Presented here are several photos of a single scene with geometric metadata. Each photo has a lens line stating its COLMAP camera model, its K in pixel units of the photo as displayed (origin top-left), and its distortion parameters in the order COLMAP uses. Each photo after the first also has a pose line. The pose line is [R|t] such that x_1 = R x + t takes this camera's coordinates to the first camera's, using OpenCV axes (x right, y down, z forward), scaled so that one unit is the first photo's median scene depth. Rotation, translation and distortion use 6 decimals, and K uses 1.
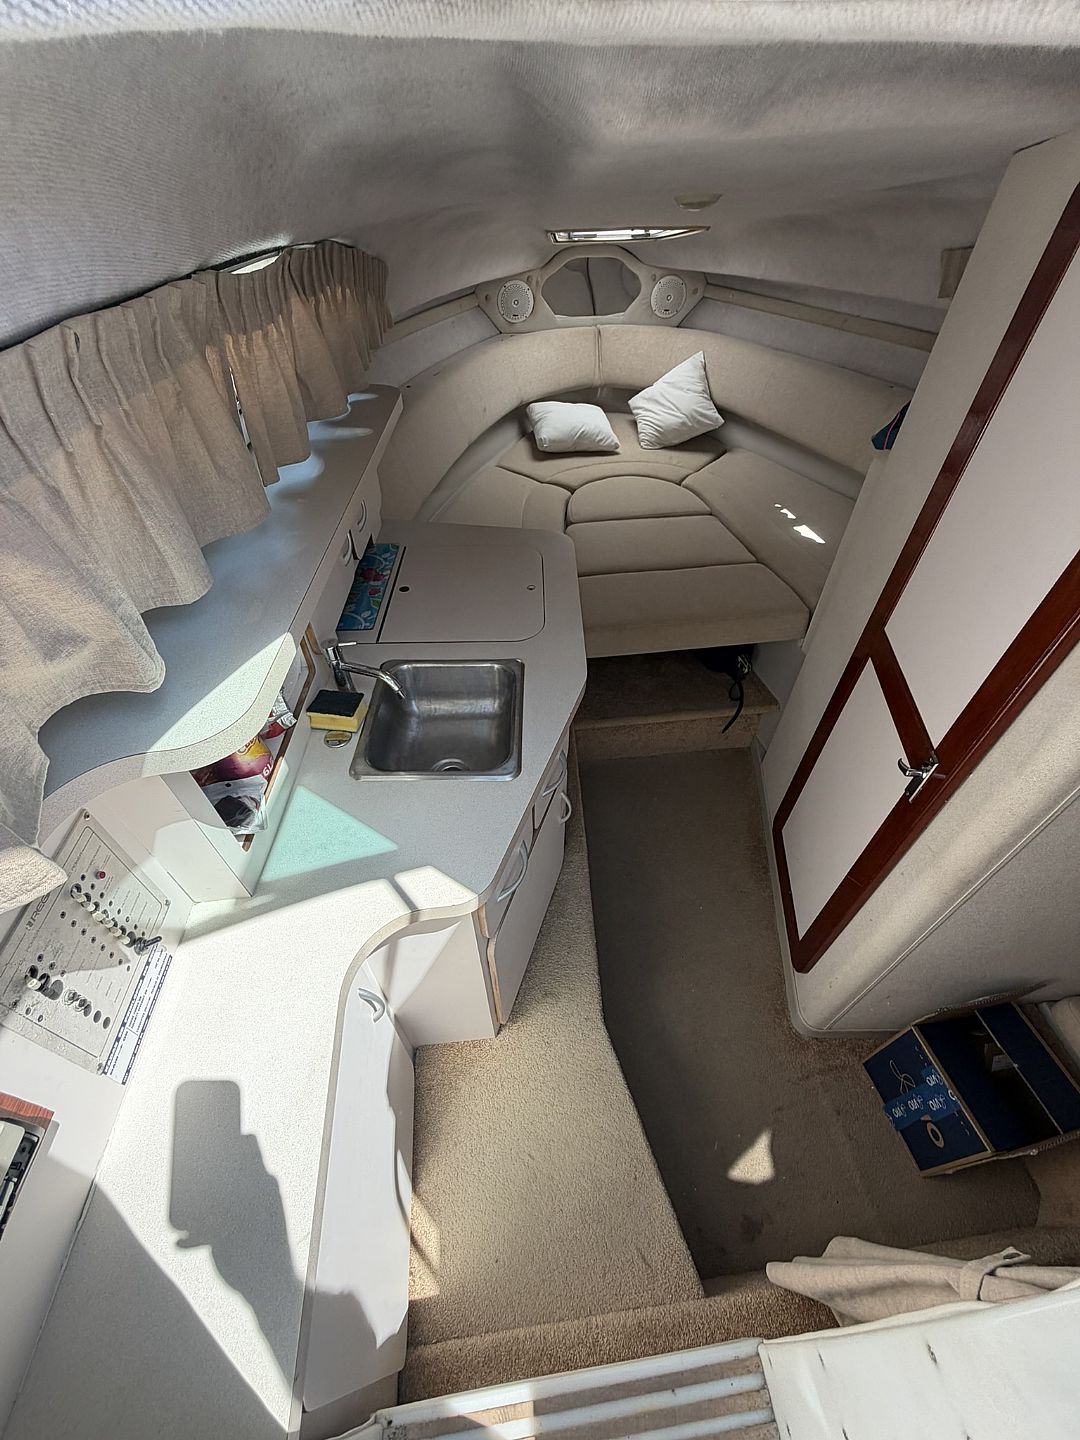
lens RADIAL K [[577.7, 0, 540.0], [0, 577.7, 720.0], [0, 0, 1]] dist [0.001161, 0.000044]
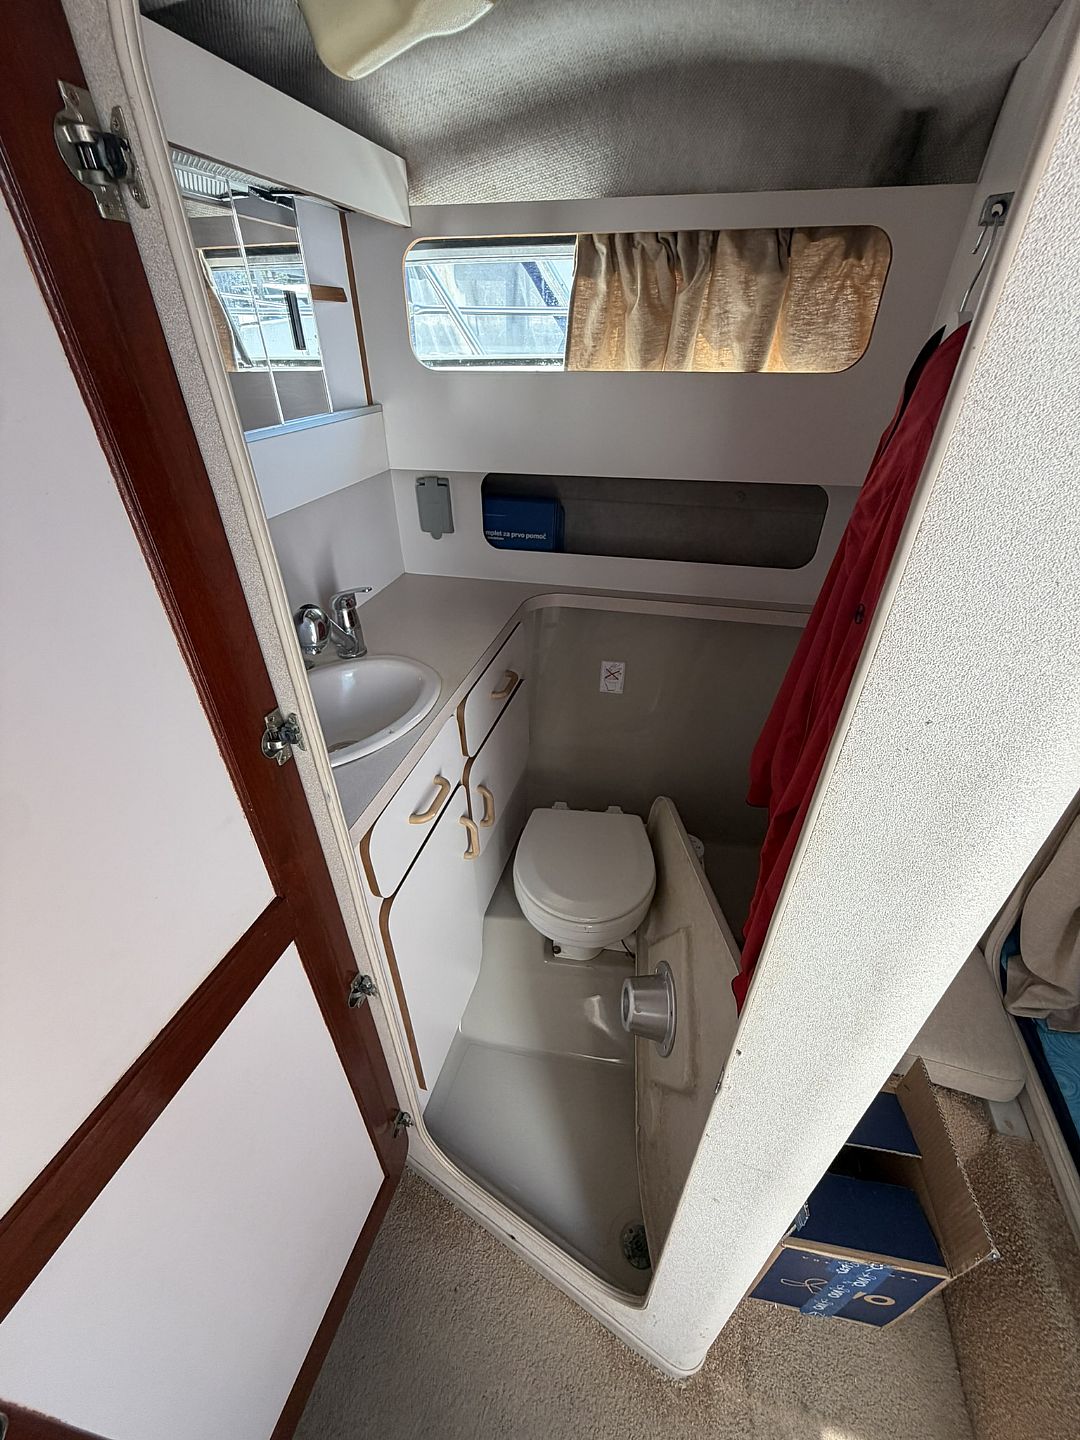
lens RADIAL K [[577.7, 0, 540.0], [0, 577.7, 720.0], [0, 0, 1]] dist [0.001161, 0.000044]
pose [[0.383217, -0.509670, 0.770313, 0.489523], [0.653505, 0.738979, 0.163831, -0.358691], [-0.652745, 0.440621, 0.616261, 0.754135]]
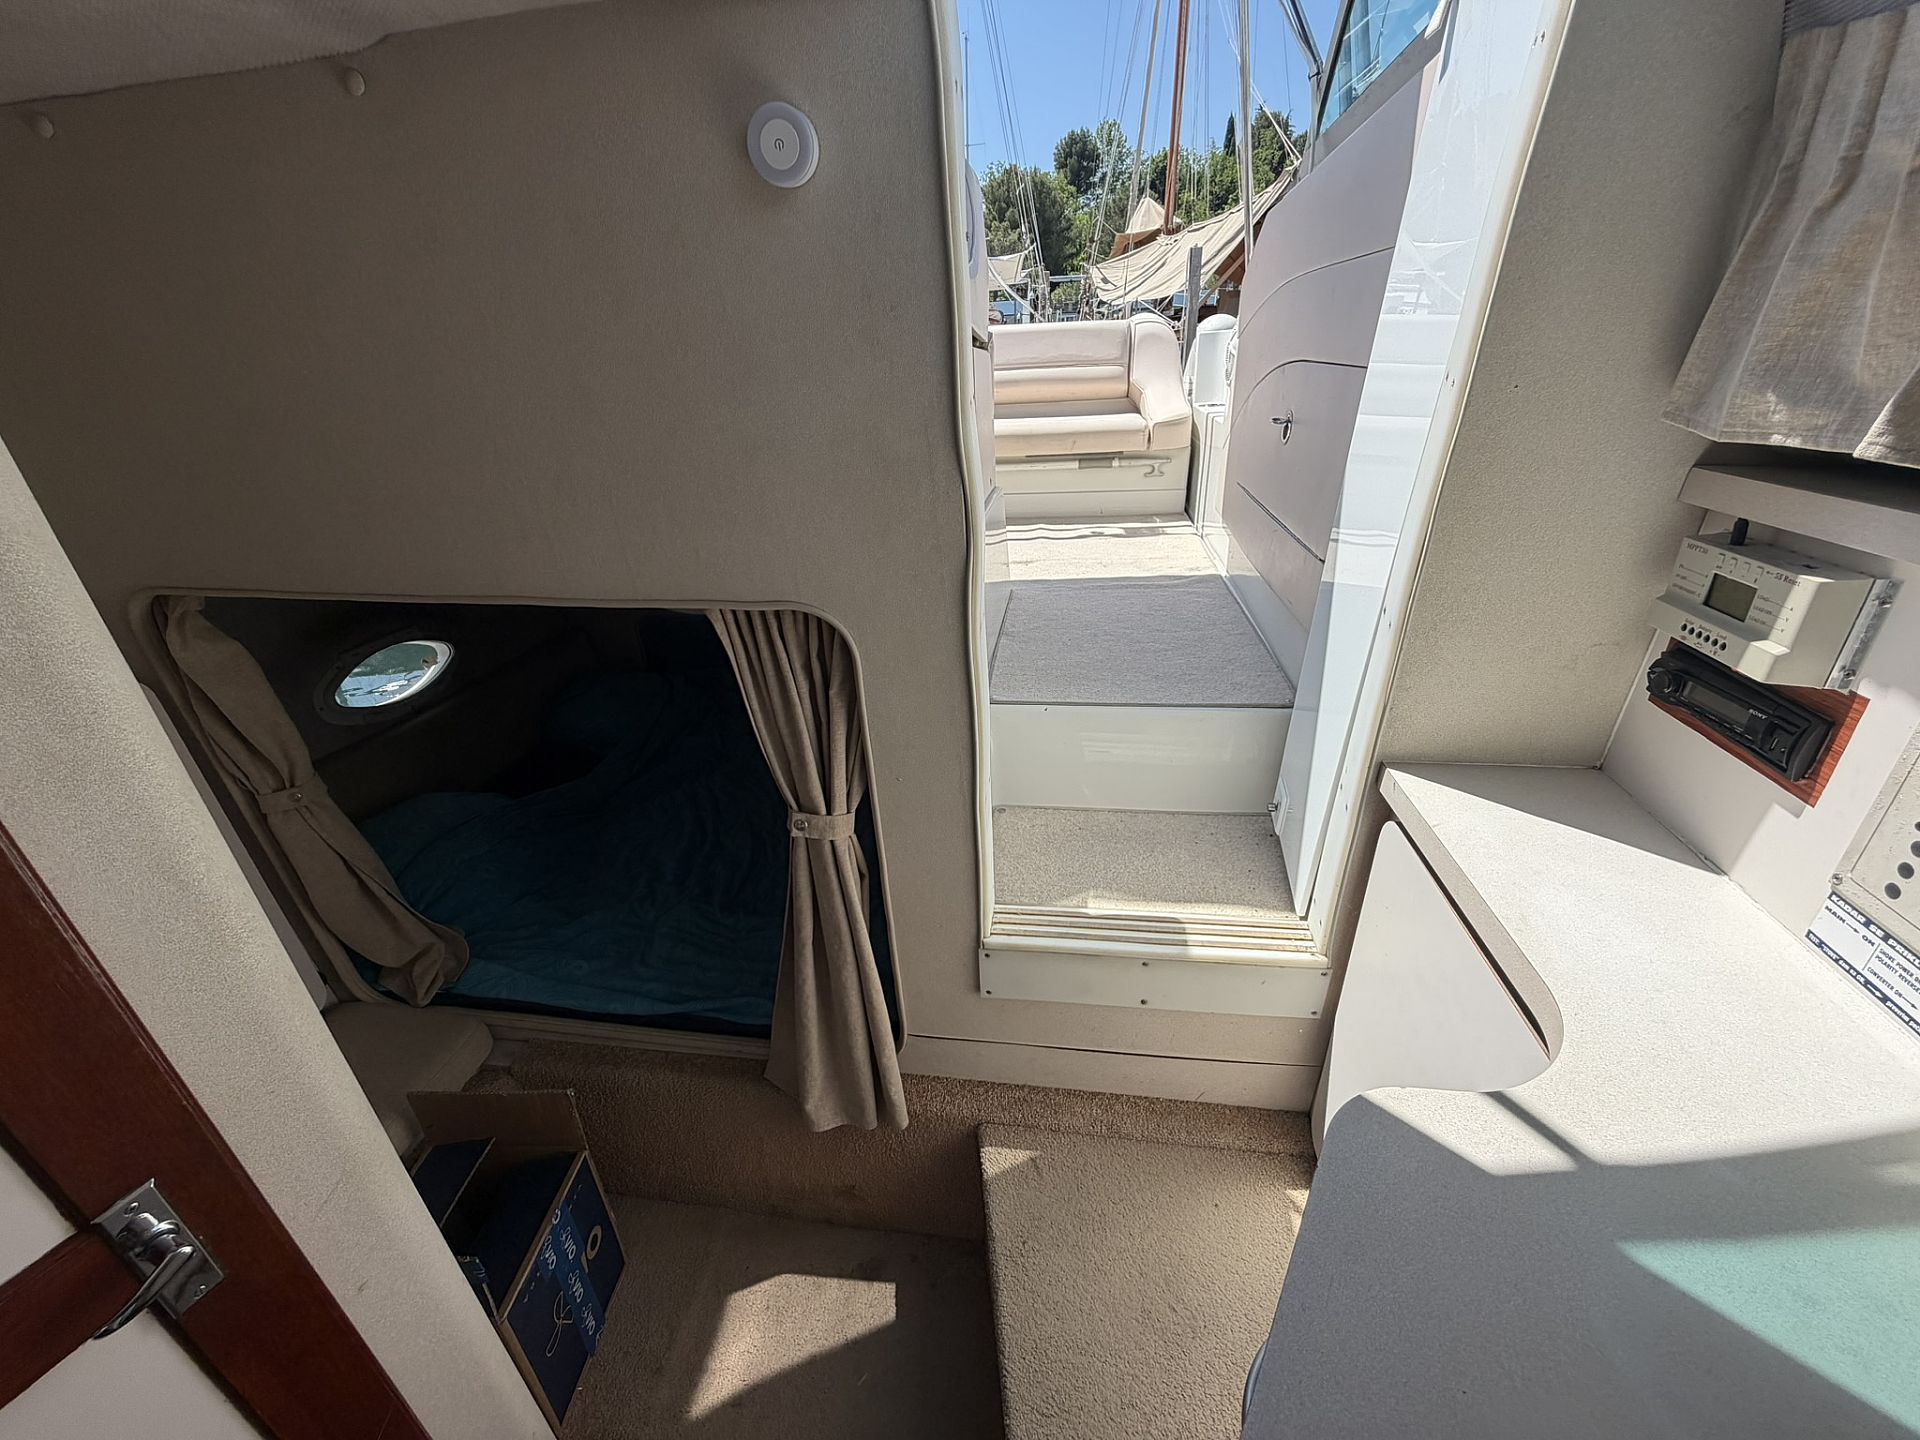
lens RADIAL K [[770.3, 0, 952.2], [0, 770.3, 727.1], [0, 0, 1]] dist [0.001161, 0.000044]
pose [[-0.963987, -0.082247, 0.252912, 0.080367], [0.213428, 0.328137, 0.920203, -0.449325], [-0.158673, 0.941043, -0.298766, 0.915558]]
